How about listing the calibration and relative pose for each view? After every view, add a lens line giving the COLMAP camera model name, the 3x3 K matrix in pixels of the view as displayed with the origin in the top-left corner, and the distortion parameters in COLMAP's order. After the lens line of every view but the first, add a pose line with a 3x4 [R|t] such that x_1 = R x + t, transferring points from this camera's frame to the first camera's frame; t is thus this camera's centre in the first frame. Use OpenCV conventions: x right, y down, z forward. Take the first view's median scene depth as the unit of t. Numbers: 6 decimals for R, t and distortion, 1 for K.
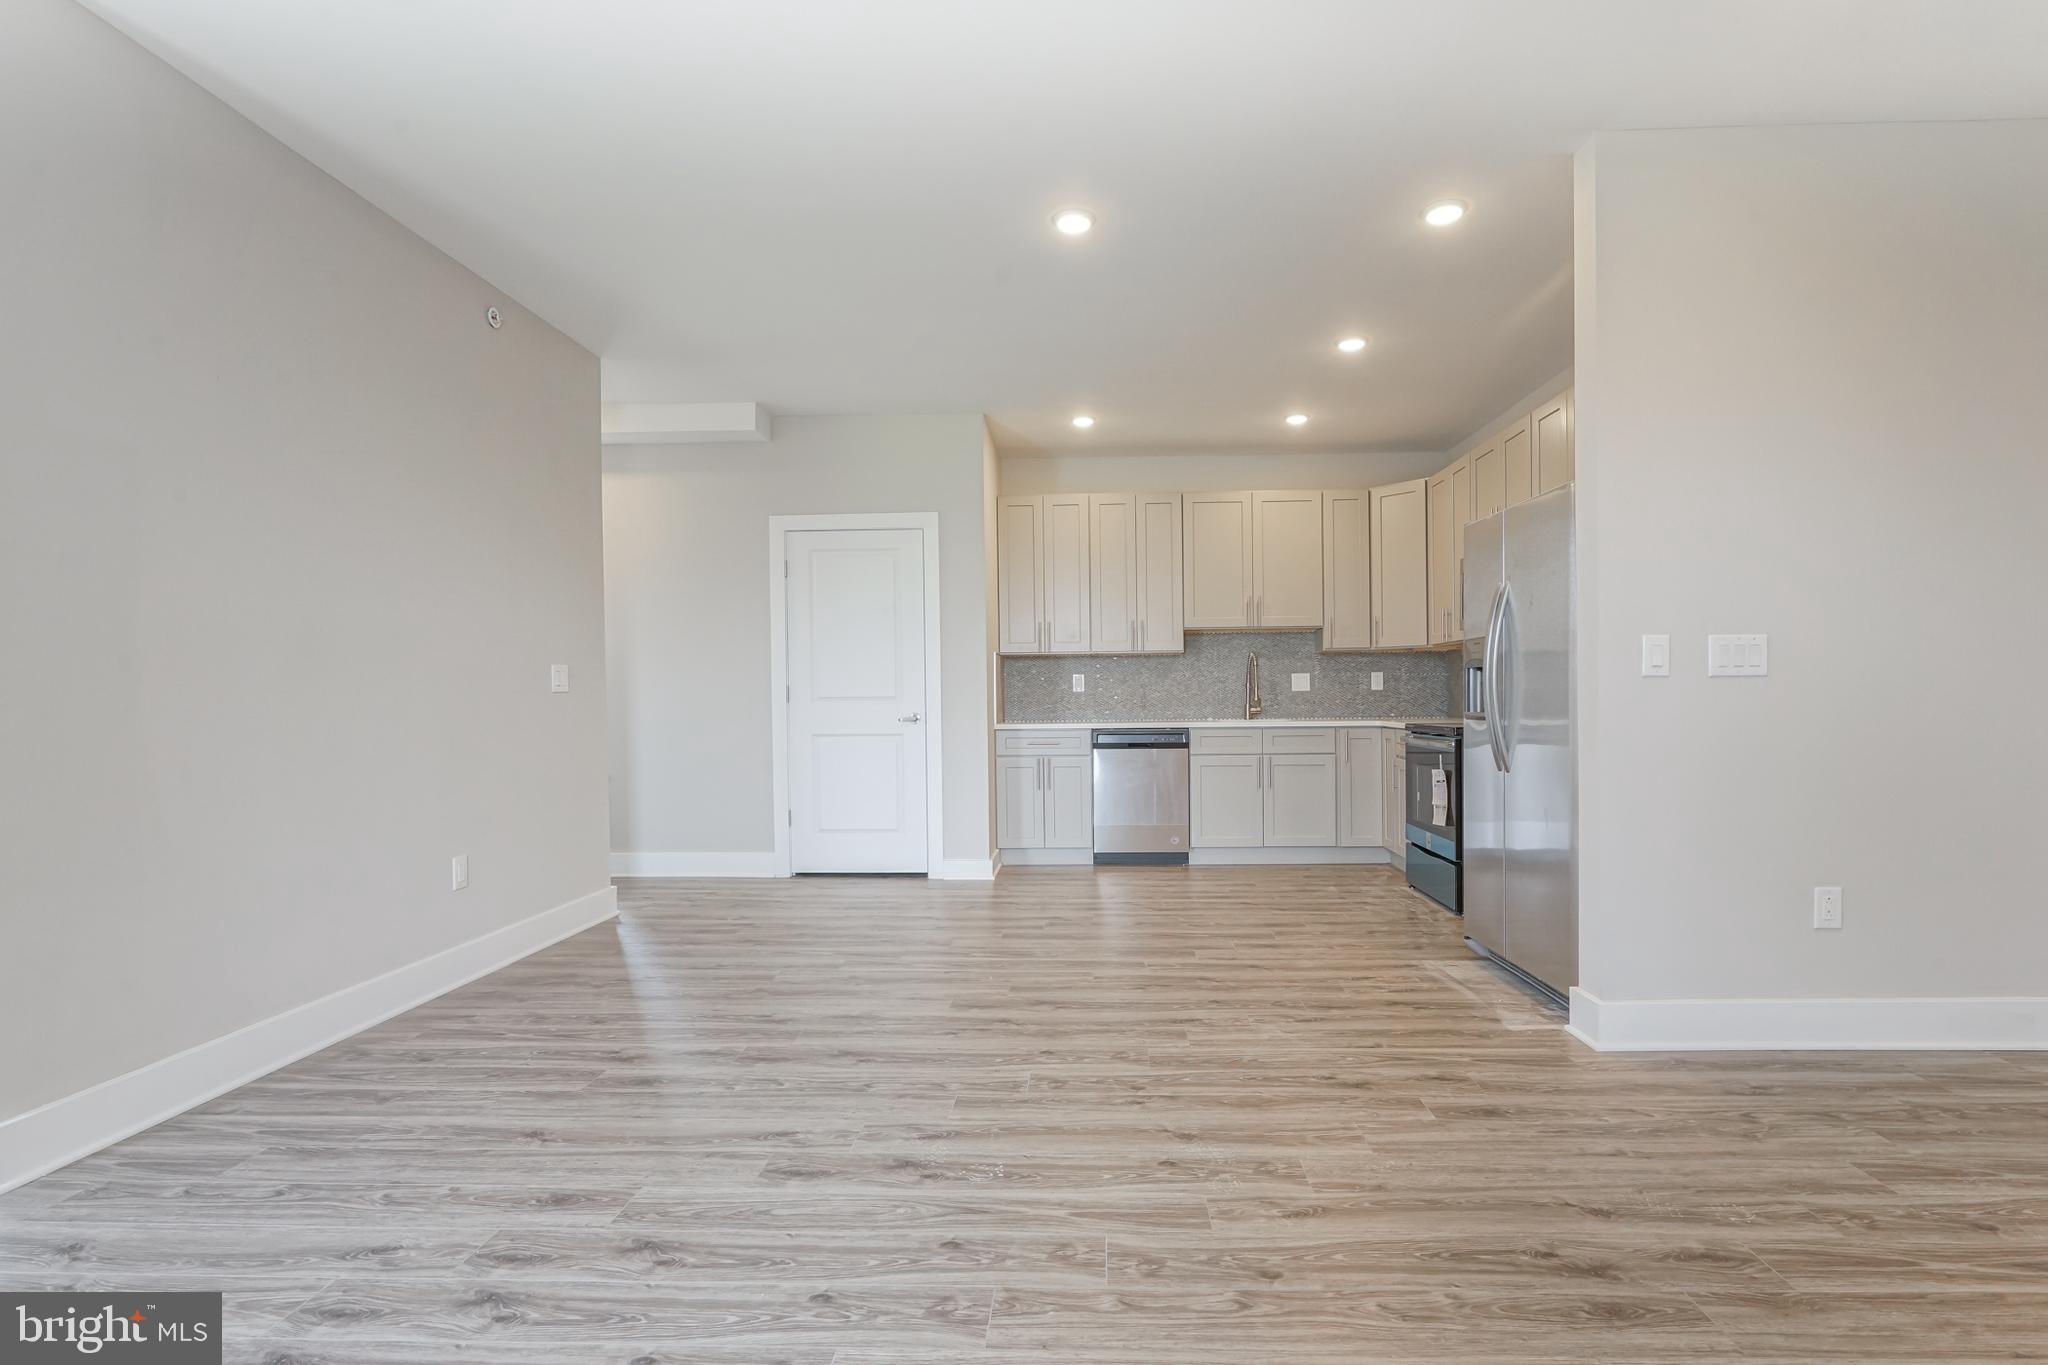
lens RADIAL K [[941.9, 0, 1067.7], [0, 941.9, 787.7], [0, 0, 1]] dist [-0.009256, 0.003262]
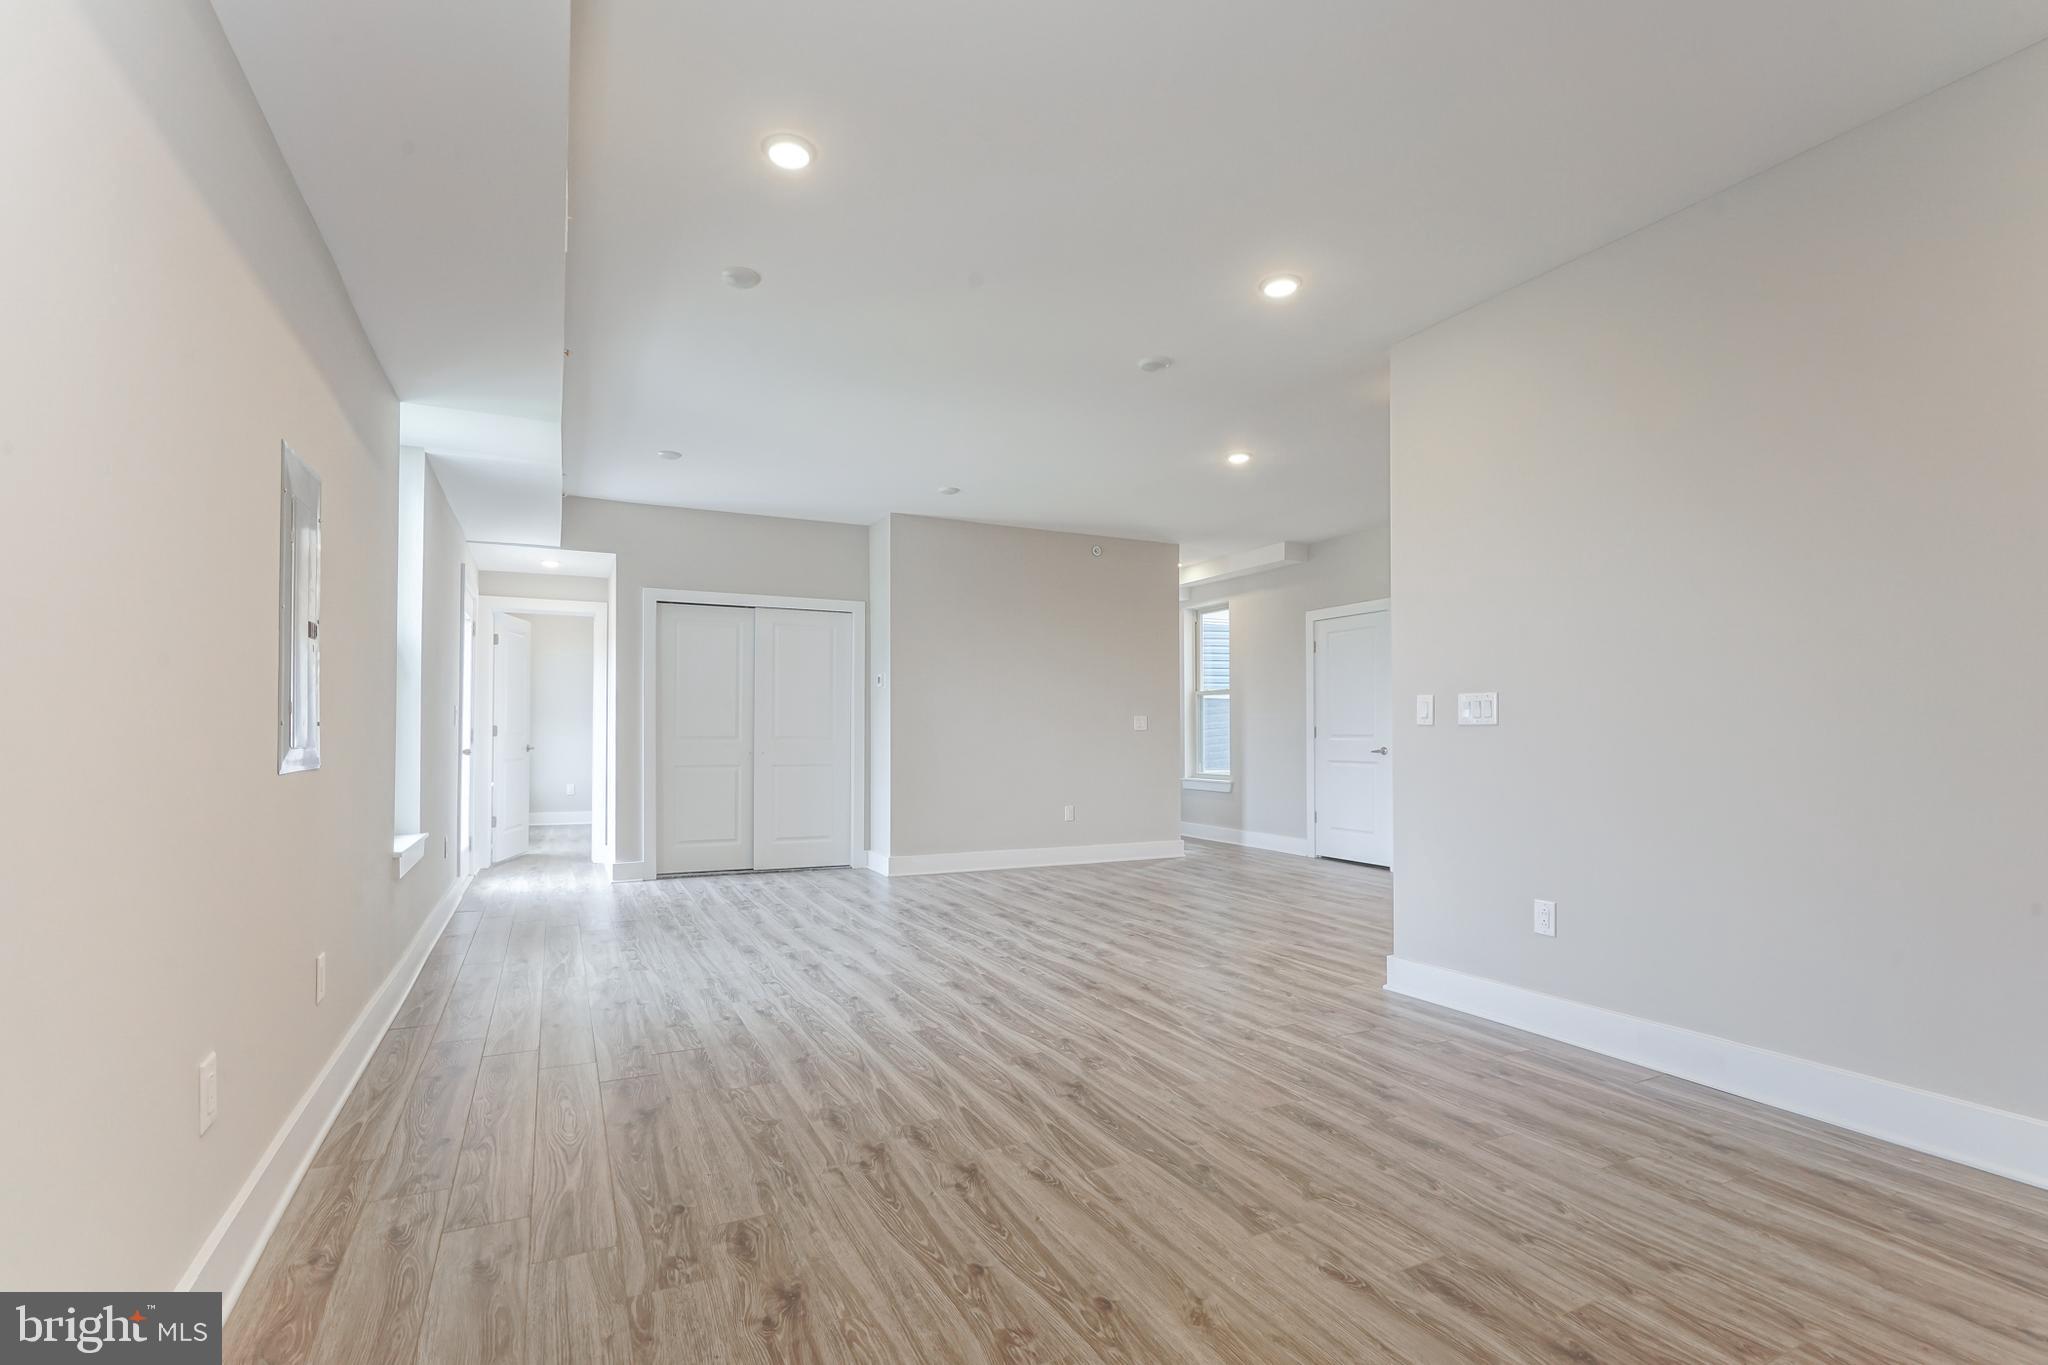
lens RADIAL K [[941.9, 0, 986.5], [0, 941.9, 721.9], [0, 0, 1]] dist [-0.009256, 0.003262]
pose [[0.452974, 0.001226, -0.891523, 0.892365], [-0.093651, 0.994532, -0.046216, 0.002101], [0.886591, 0.104427, 0.450611, -0.115868]]
